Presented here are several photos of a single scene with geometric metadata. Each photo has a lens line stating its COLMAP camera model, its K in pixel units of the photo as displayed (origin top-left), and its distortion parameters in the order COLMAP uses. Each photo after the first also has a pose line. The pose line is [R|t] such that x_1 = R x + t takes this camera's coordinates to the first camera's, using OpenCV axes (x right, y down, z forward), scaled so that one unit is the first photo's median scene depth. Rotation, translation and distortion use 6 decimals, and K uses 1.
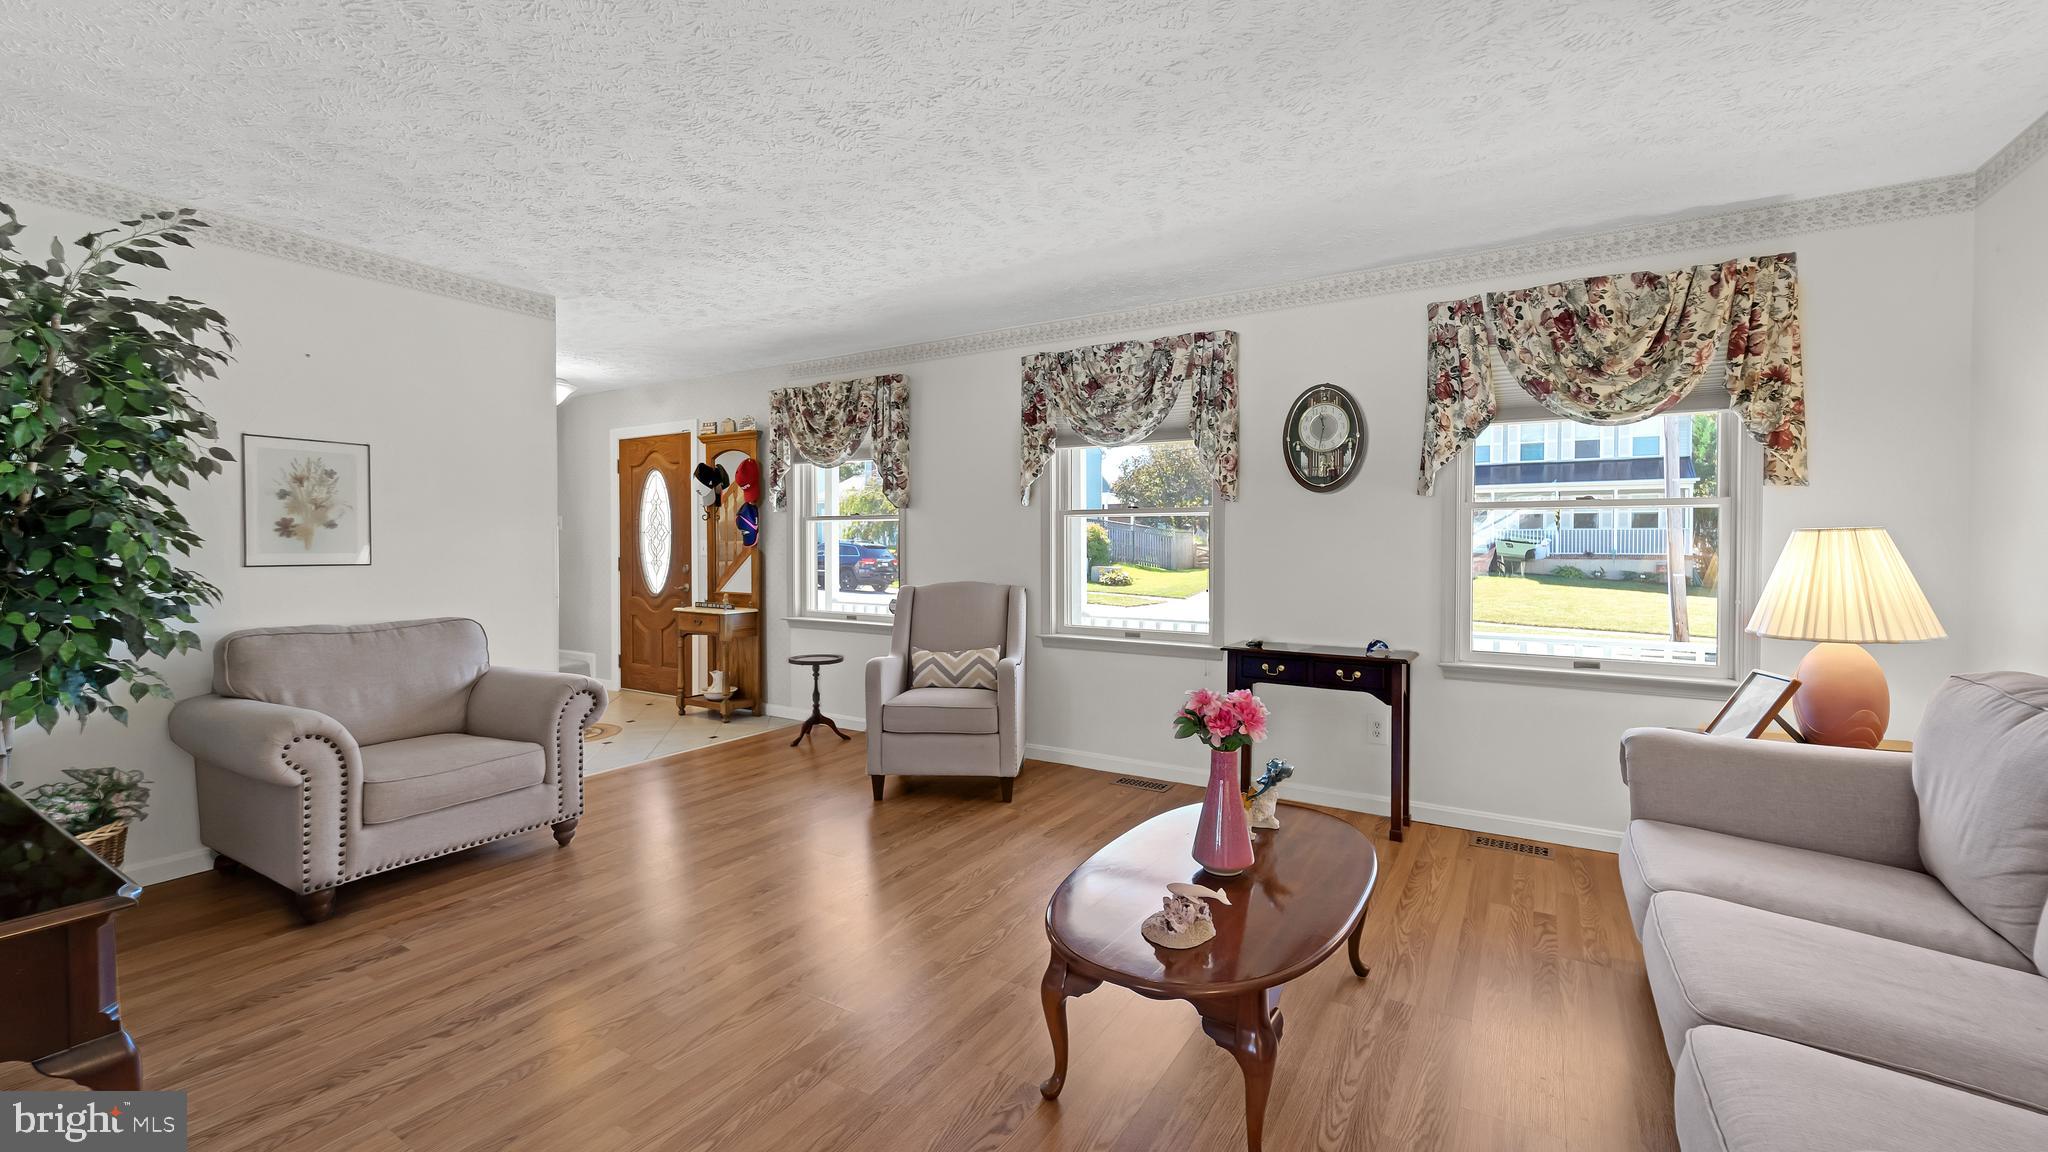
lens RADIAL K [[837.8, 0, 1019.1], [0, 837.8, 558.9], [0, 0, 1]] dist [0.001716, 0.000054]
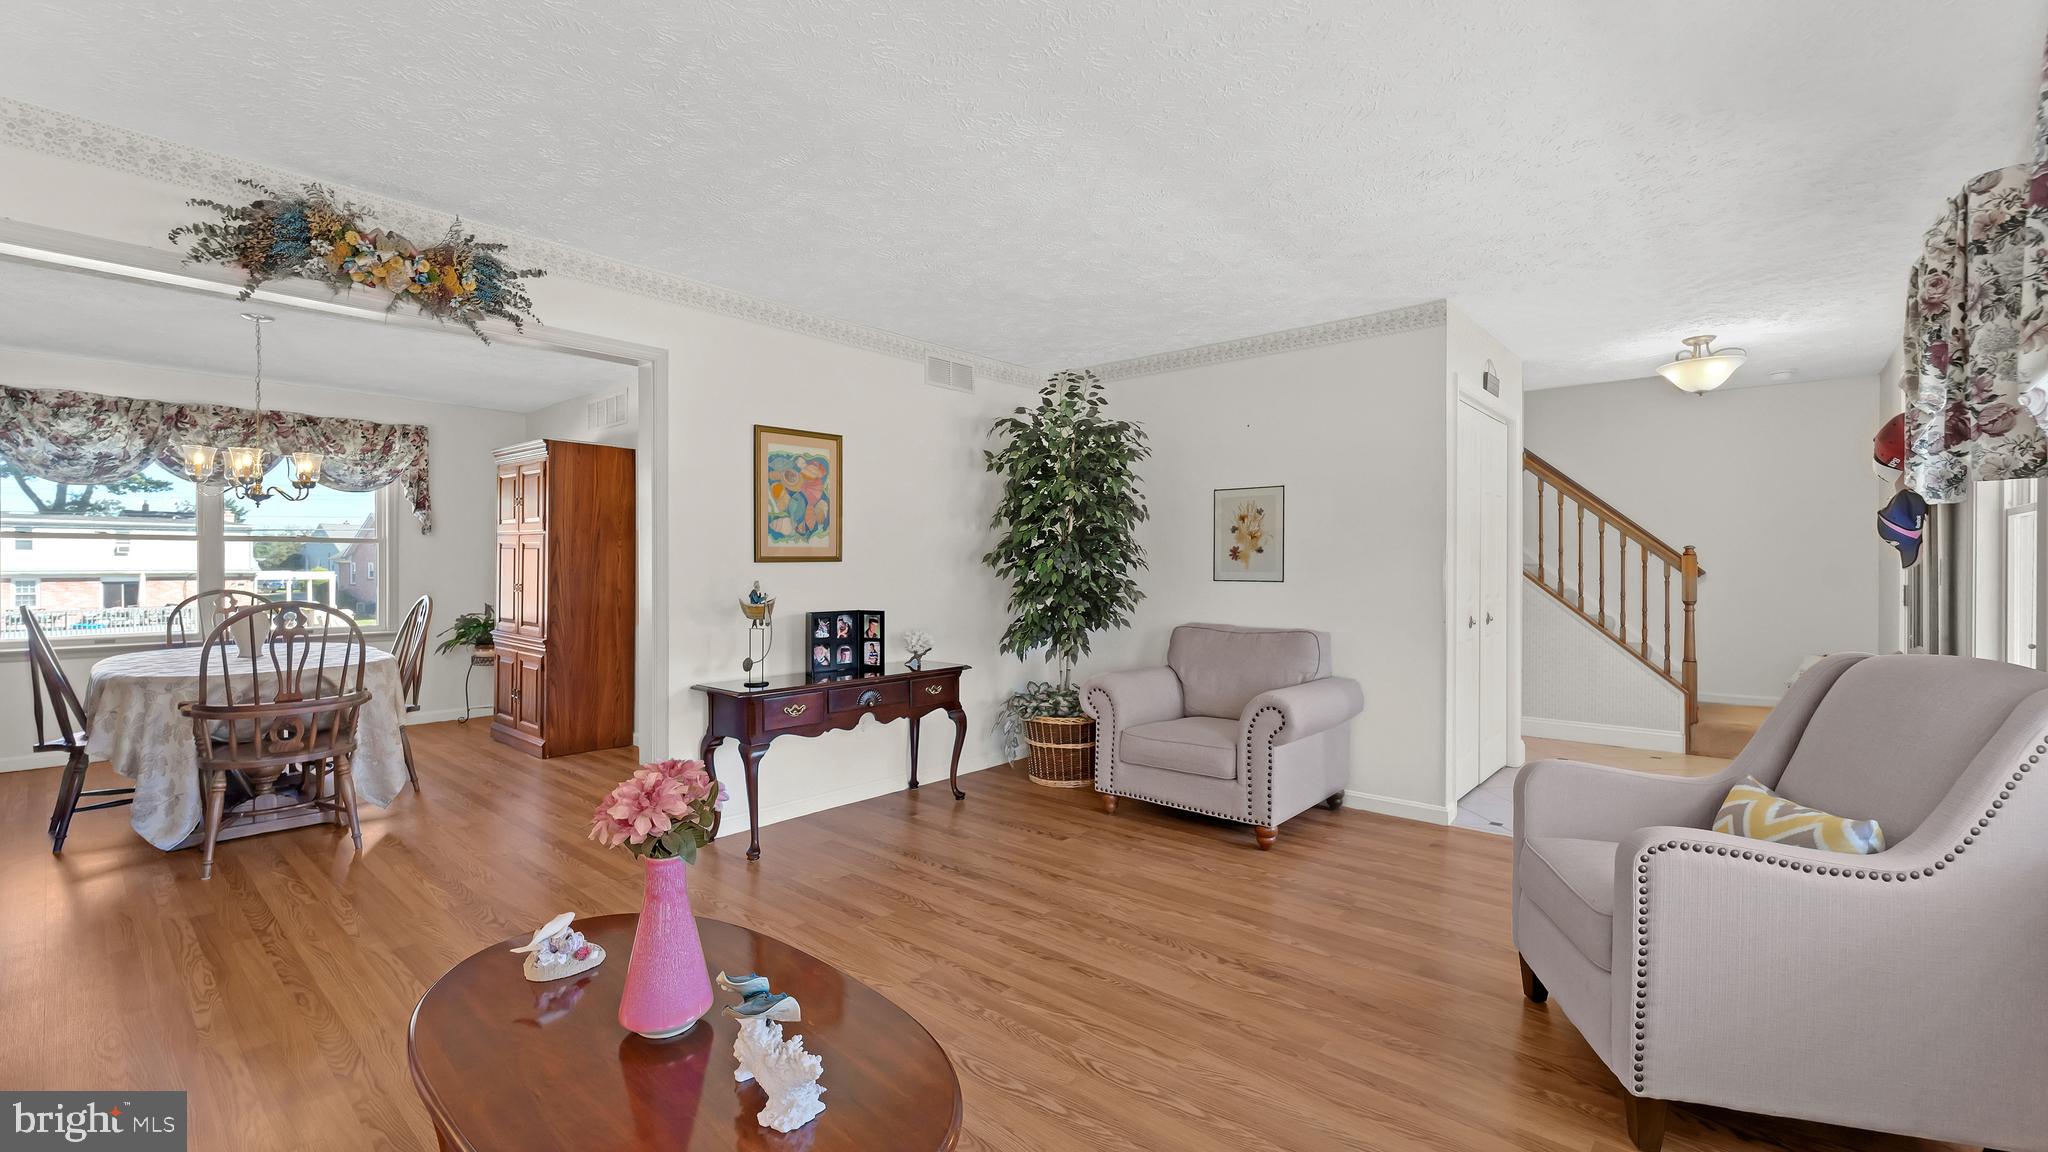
lens RADIAL K [[837.8, 0, 1019.2], [0, 837.8, 571.2], [0, 0, 1]] dist [0.001716, 0.000054]
pose [[-0.160600, 0.005737, -0.987003, 0.614886], [-0.015966, 0.999837, 0.008410, -0.015090], [0.986891, 0.017109, -0.160482, 0.965285]]
